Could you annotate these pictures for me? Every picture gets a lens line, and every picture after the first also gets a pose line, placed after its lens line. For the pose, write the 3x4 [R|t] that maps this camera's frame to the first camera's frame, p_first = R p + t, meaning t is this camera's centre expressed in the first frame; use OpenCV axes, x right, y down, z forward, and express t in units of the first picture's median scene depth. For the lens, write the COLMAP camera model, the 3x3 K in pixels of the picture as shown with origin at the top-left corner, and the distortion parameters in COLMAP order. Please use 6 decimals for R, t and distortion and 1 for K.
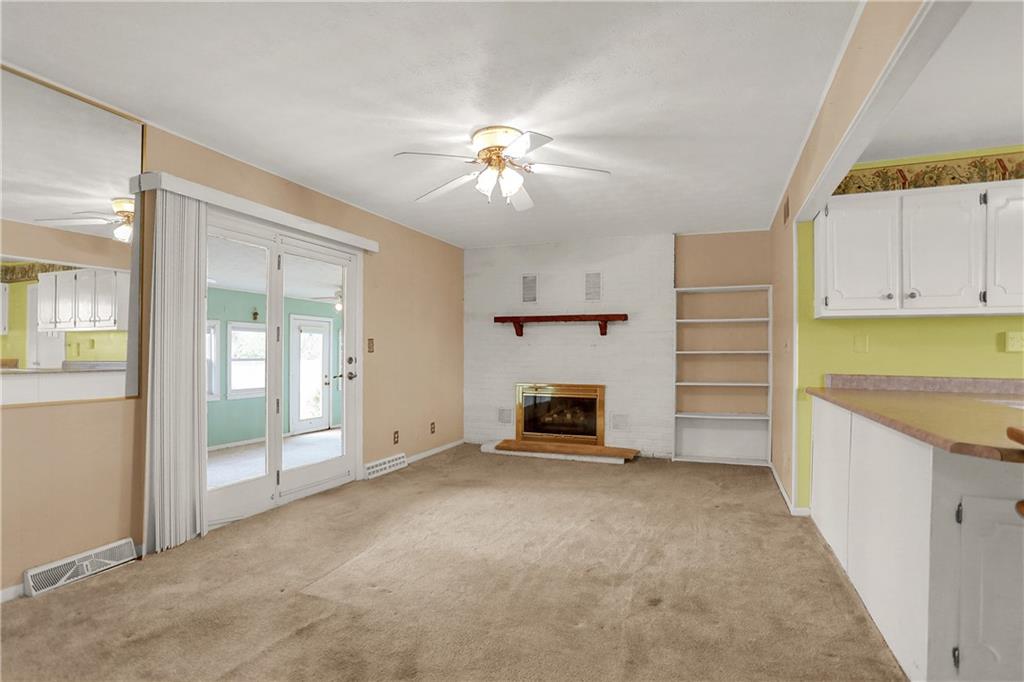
lens RADIAL K [[528.2, 0, 507.3], [0, 528.2, 348.6], [0, 0, 1]] dist [-0.042104, 0.000918]
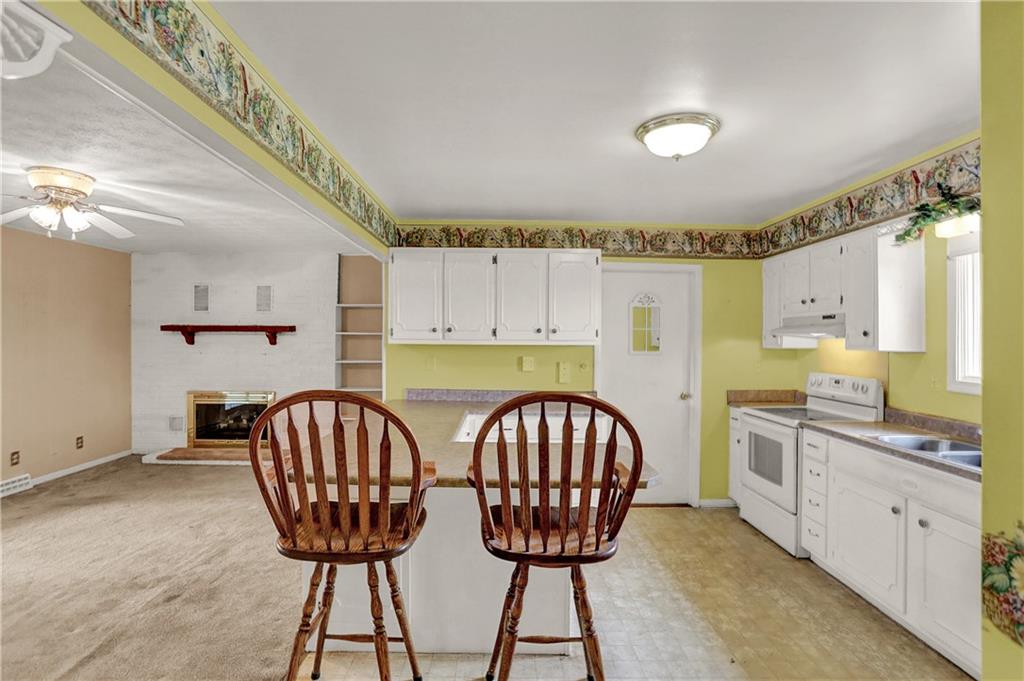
lens RADIAL K [[526.0, 0, 512.0], [0, 526.0, 340.5], [0, 0, 1]] dist [-0.065325, 0.034162]
pose [[0.922840, 0.001686, 0.385181, 0.272283], [-0.006144, 0.999928, 0.010345, -0.058729], [-0.385135, -0.011913, 0.922783, -0.183146]]
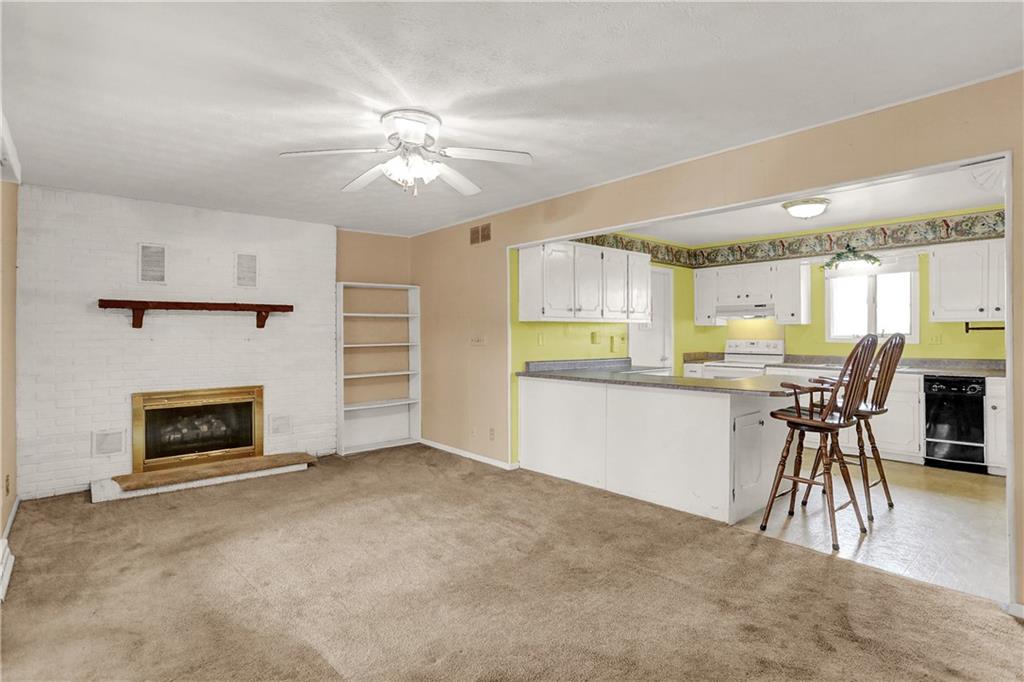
lens RADIAL K [[528.2, 0, 531.9], [0, 528.2, 329.9], [0, 0, 1]] dist [-0.040560, 0.001267]
pose [[0.437957, -0.001781, 0.898994, -0.481858], [0.000043, 0.999998, 0.001960, -0.028936], [-0.898996, -0.000820, 0.437956, 0.274150]]
